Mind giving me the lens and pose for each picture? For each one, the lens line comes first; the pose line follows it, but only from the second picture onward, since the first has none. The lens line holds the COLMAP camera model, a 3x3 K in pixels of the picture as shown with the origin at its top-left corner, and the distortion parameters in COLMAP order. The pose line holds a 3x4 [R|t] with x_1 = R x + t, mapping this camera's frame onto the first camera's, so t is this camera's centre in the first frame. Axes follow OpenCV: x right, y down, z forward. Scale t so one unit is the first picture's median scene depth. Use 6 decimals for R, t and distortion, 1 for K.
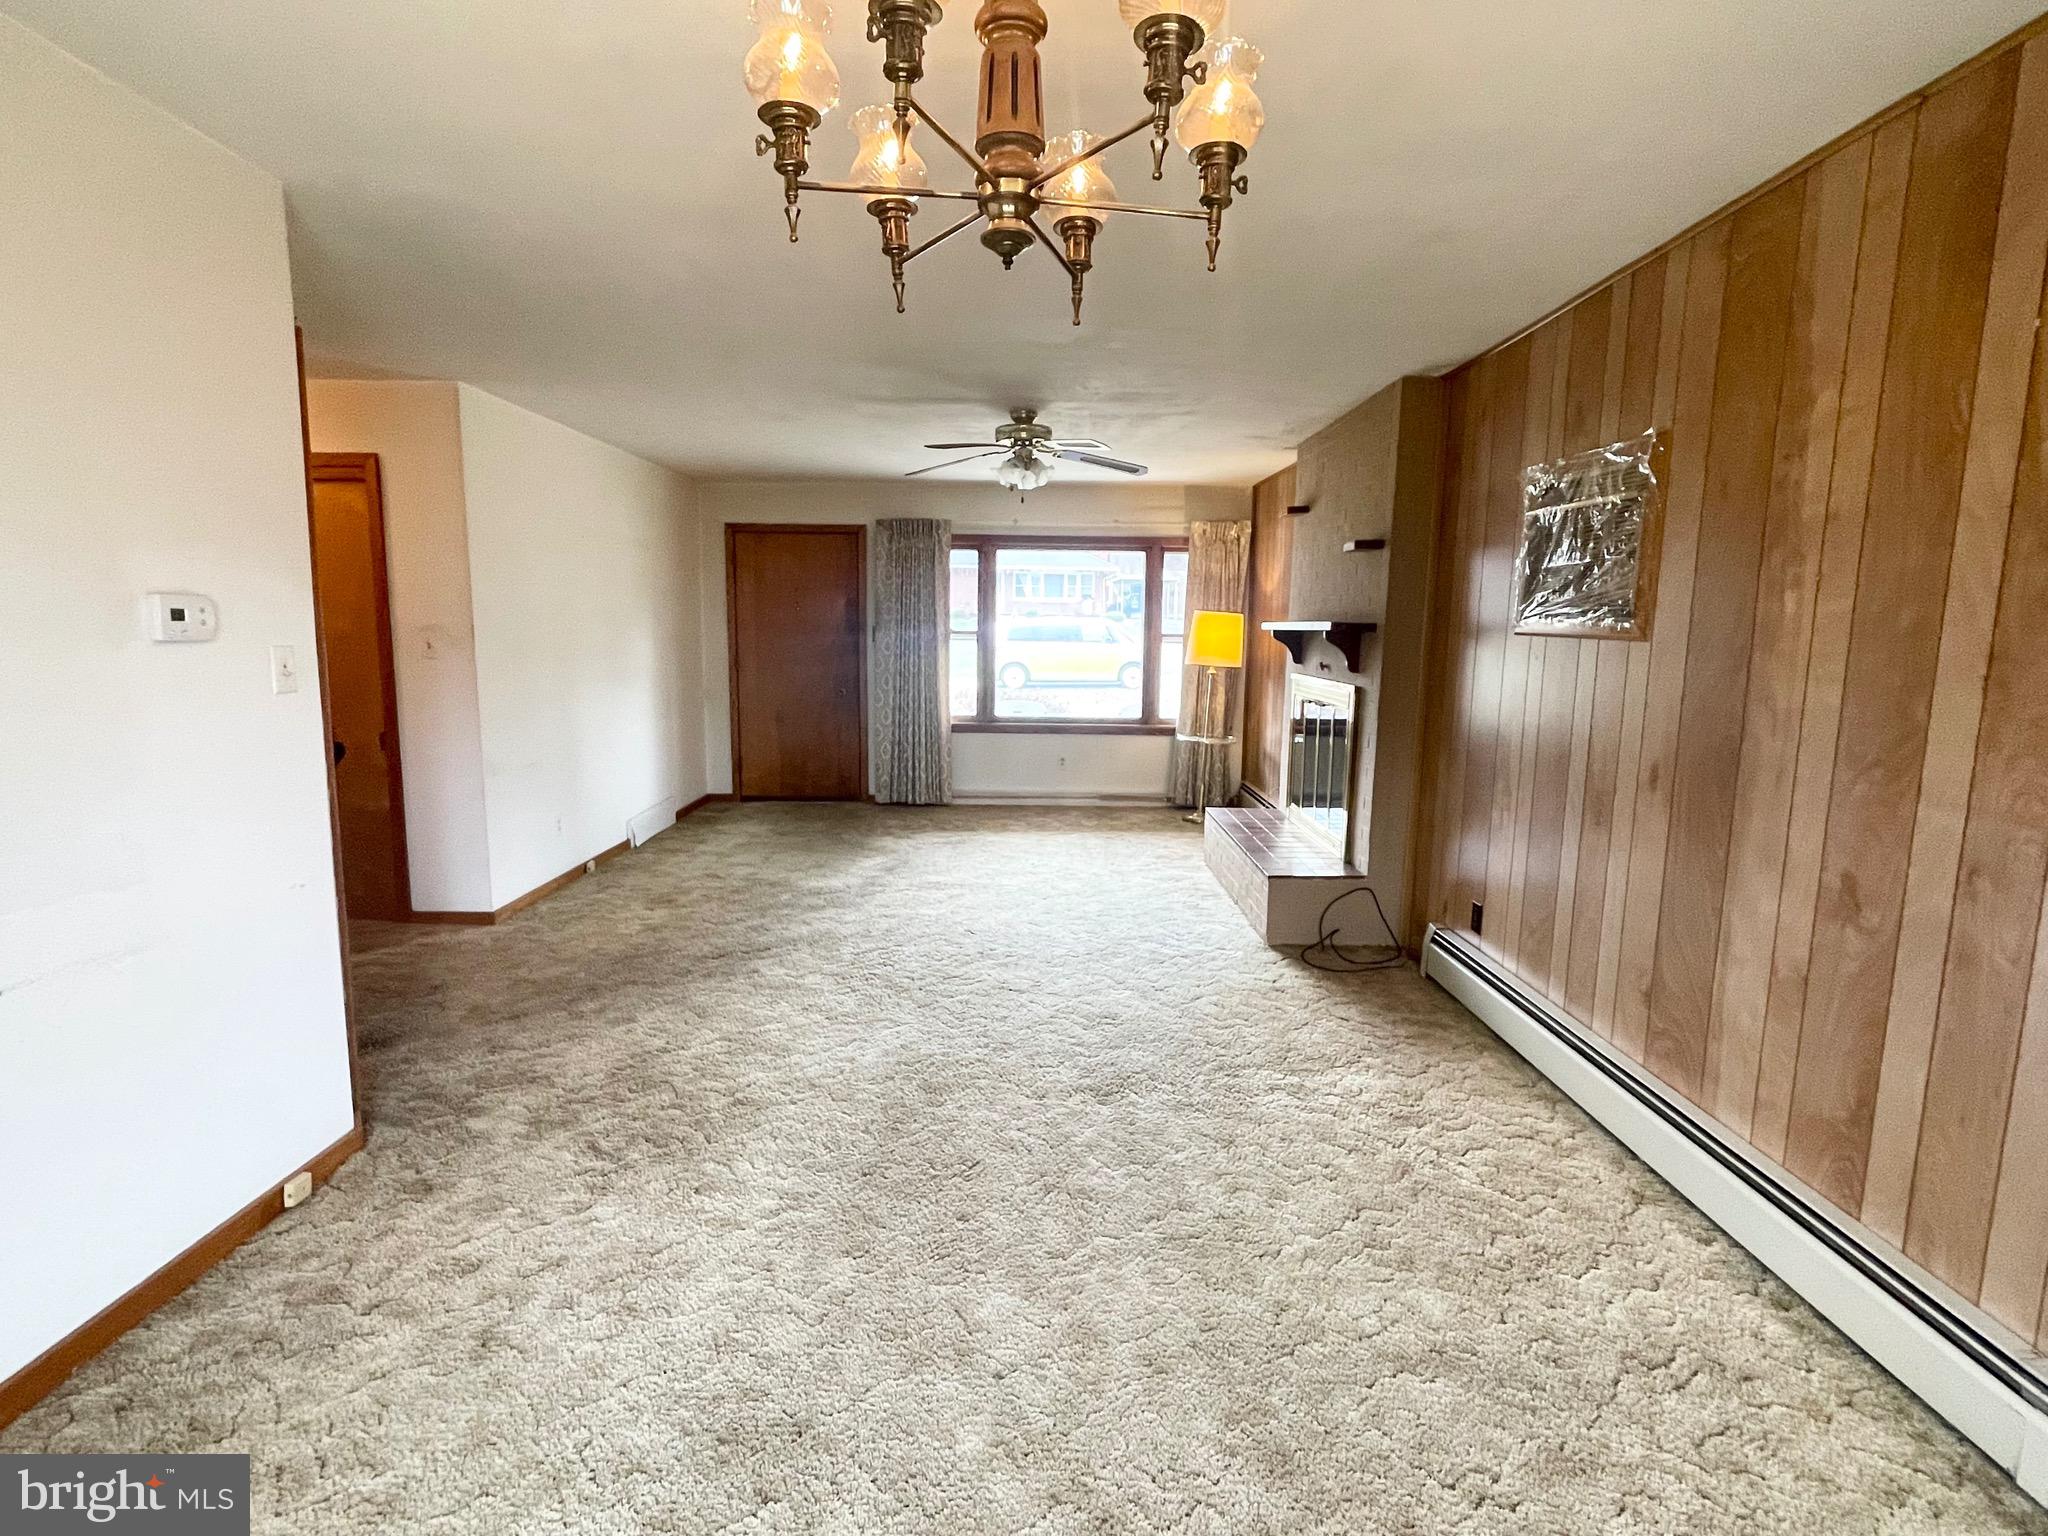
lens RADIAL K [[1020.5, 0, 1027.2], [0, 1020.5, 771.1], [0, 0, 1]] dist [-0.002351, 0.000130]
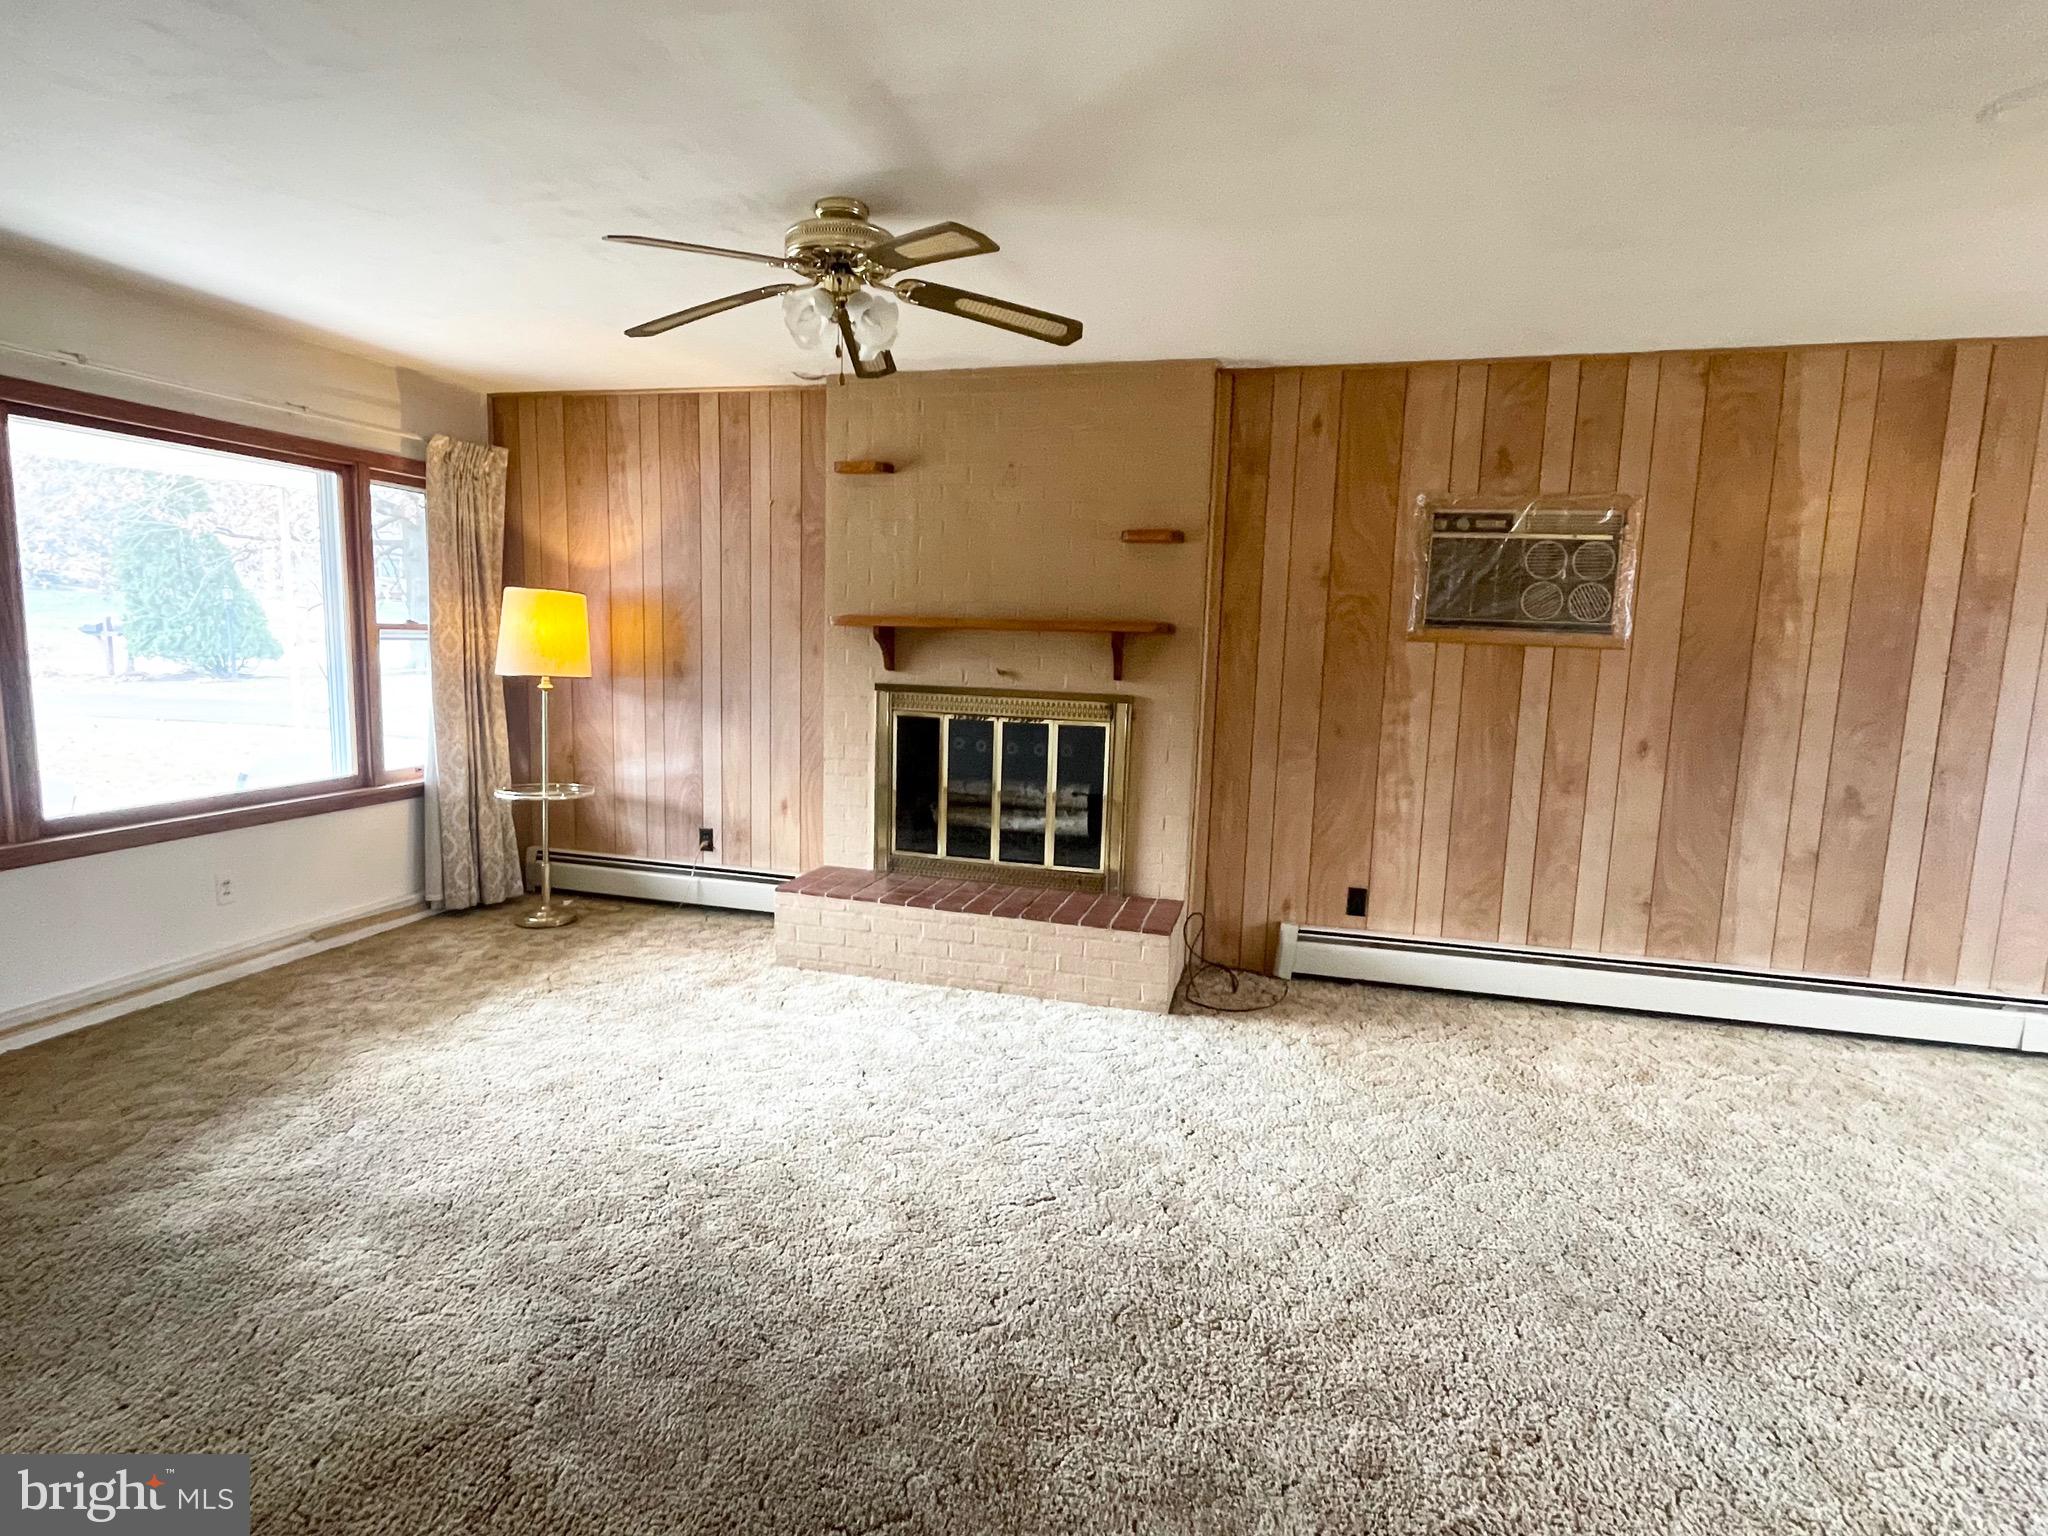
lens RADIAL K [[1020.5, 0, 1031.0], [0, 1020.5, 758.6], [0, 0, 1]] dist [-0.002351, 0.000130]
pose [[0.259724, -0.128848, 0.957048, -0.687837], [0.115399, 0.988098, 0.101711, -0.161929], [-0.958763, 0.084026, 0.271502, 1.065799]]
